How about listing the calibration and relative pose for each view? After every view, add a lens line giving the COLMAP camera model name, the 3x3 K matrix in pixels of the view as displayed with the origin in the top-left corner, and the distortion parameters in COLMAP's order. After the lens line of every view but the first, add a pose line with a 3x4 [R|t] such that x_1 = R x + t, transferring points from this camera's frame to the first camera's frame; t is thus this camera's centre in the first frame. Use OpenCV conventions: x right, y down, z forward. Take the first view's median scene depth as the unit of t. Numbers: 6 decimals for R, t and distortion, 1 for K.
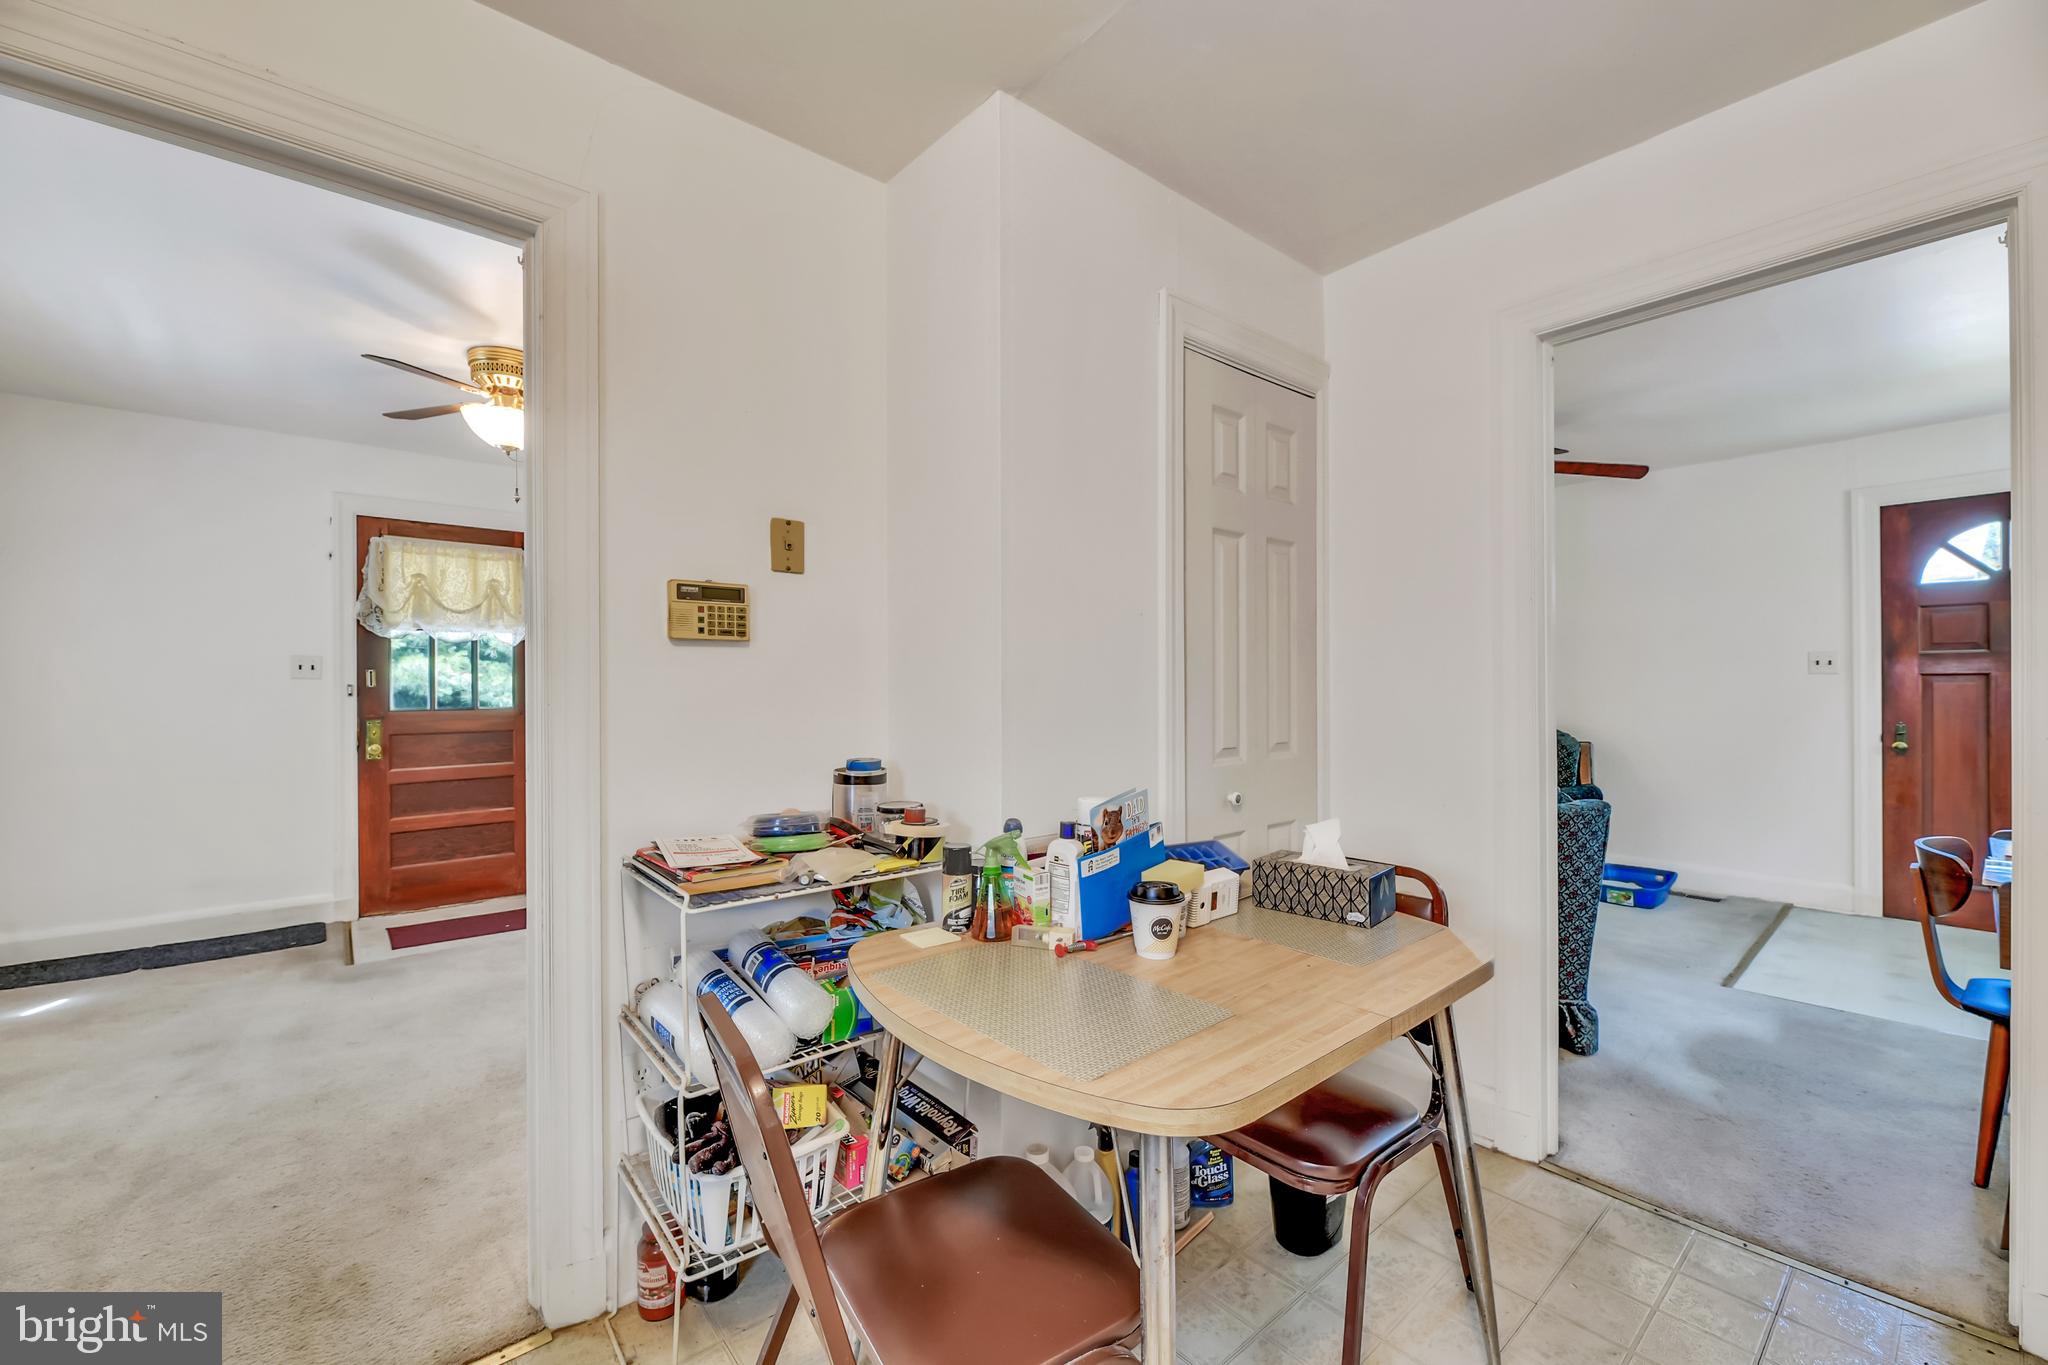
lens RADIAL K [[820.6, 0, 1030.2], [0, 820.6, 674.0], [0, 0, 1]] dist [0.001189, -0.000036]
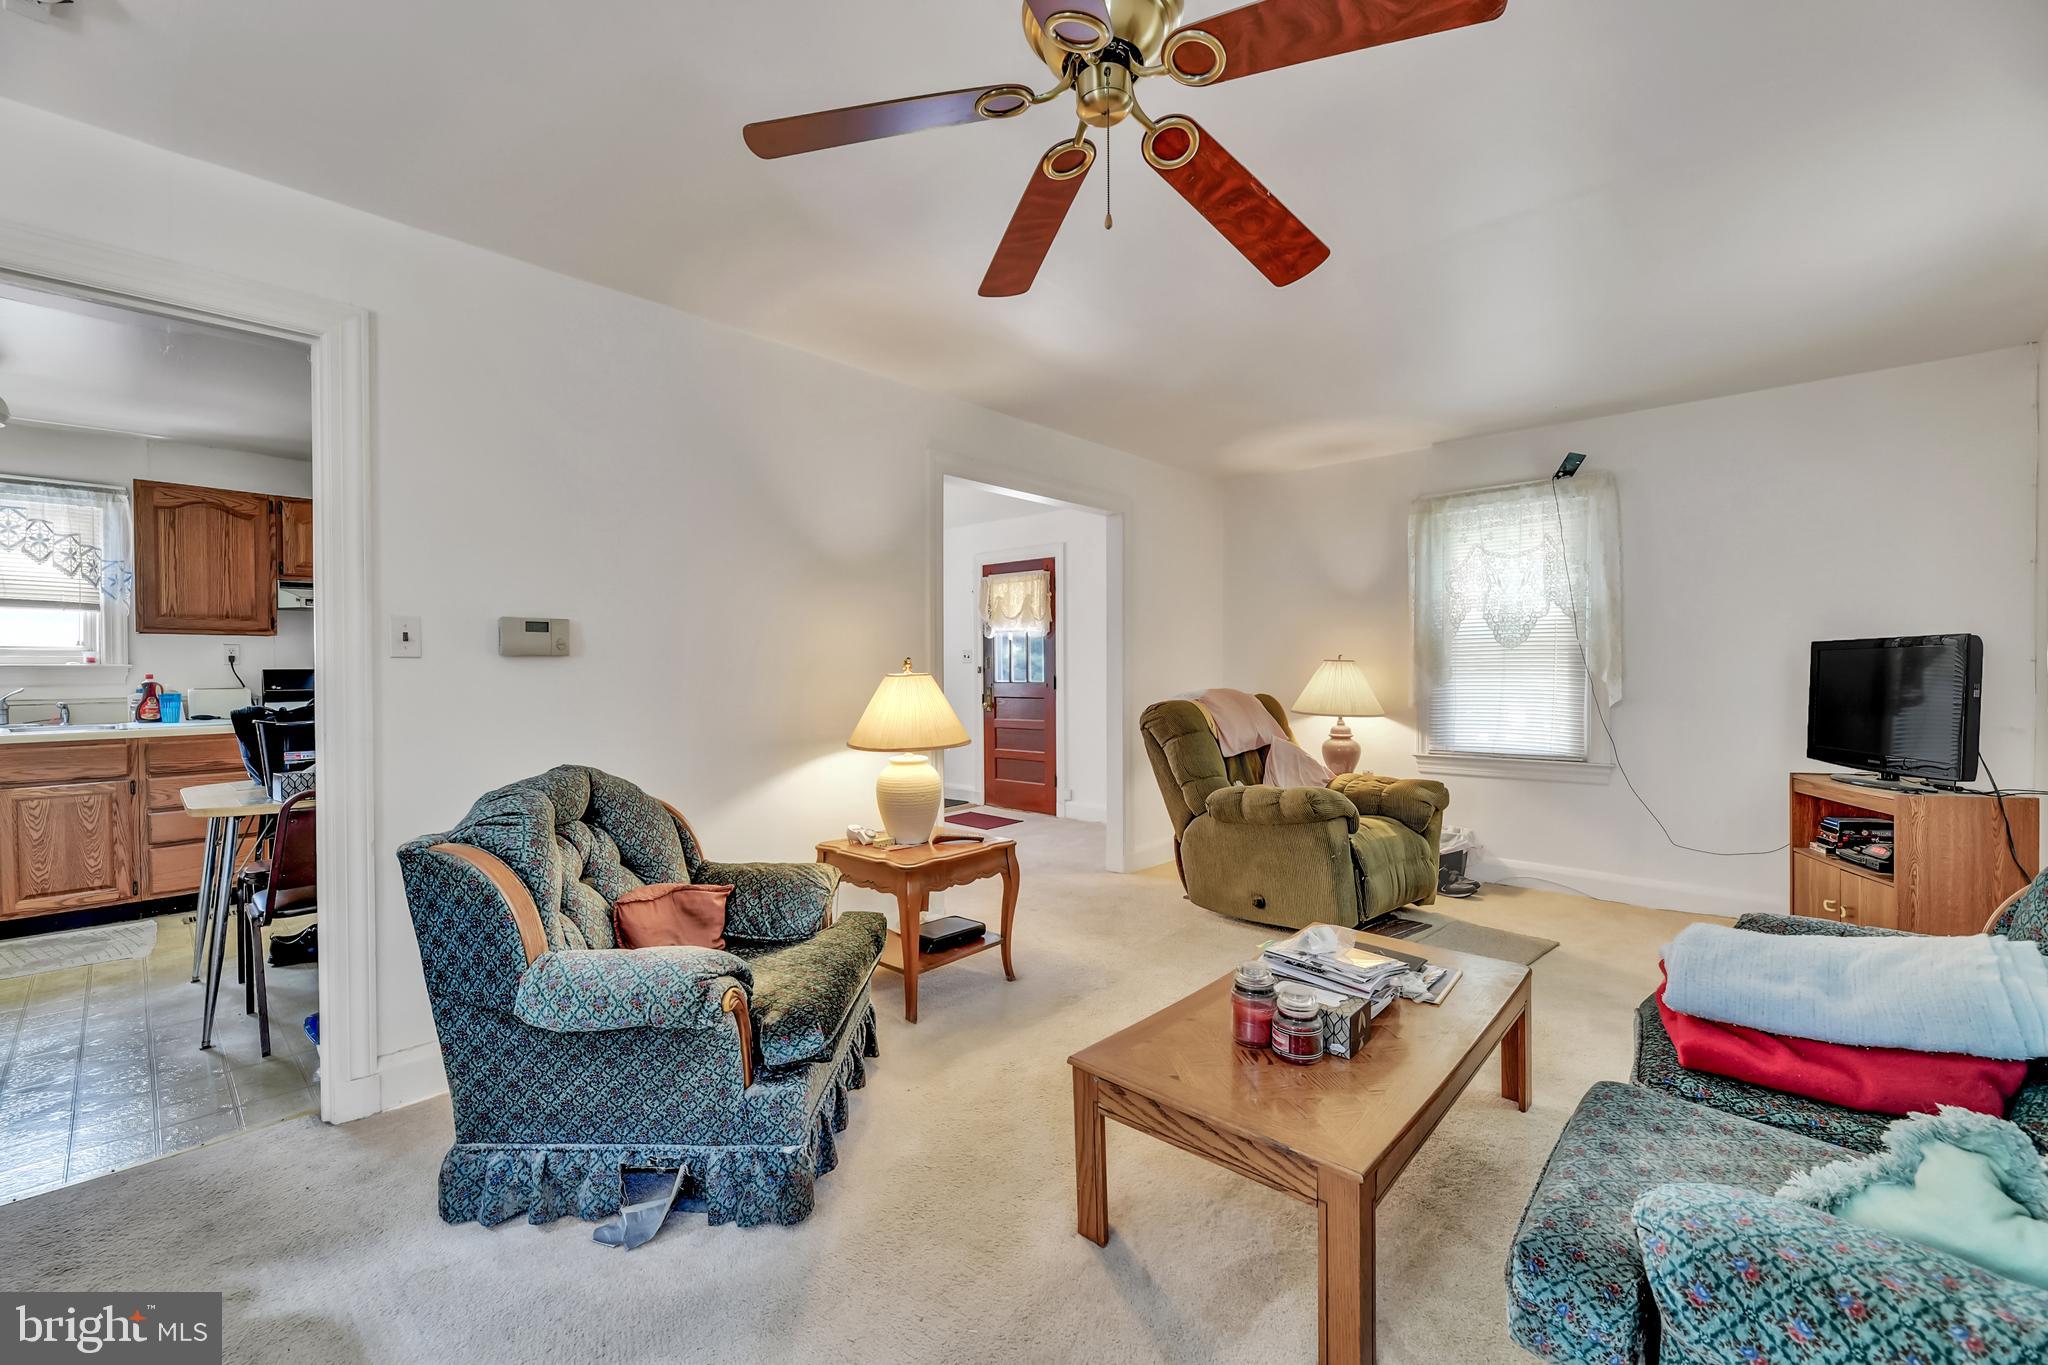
lens RADIAL K [[836.9, 0, 1024.0], [0, 836.9, 682.5], [0, 0, 1]] dist [-0.000854, -0.000644]
pose [[0.131360, 0.017583, -0.991179, 0.846913], [0.012028, 0.999741, 0.019328, 0.013536], [0.991262, -0.014461, 0.131114, 0.809018]]
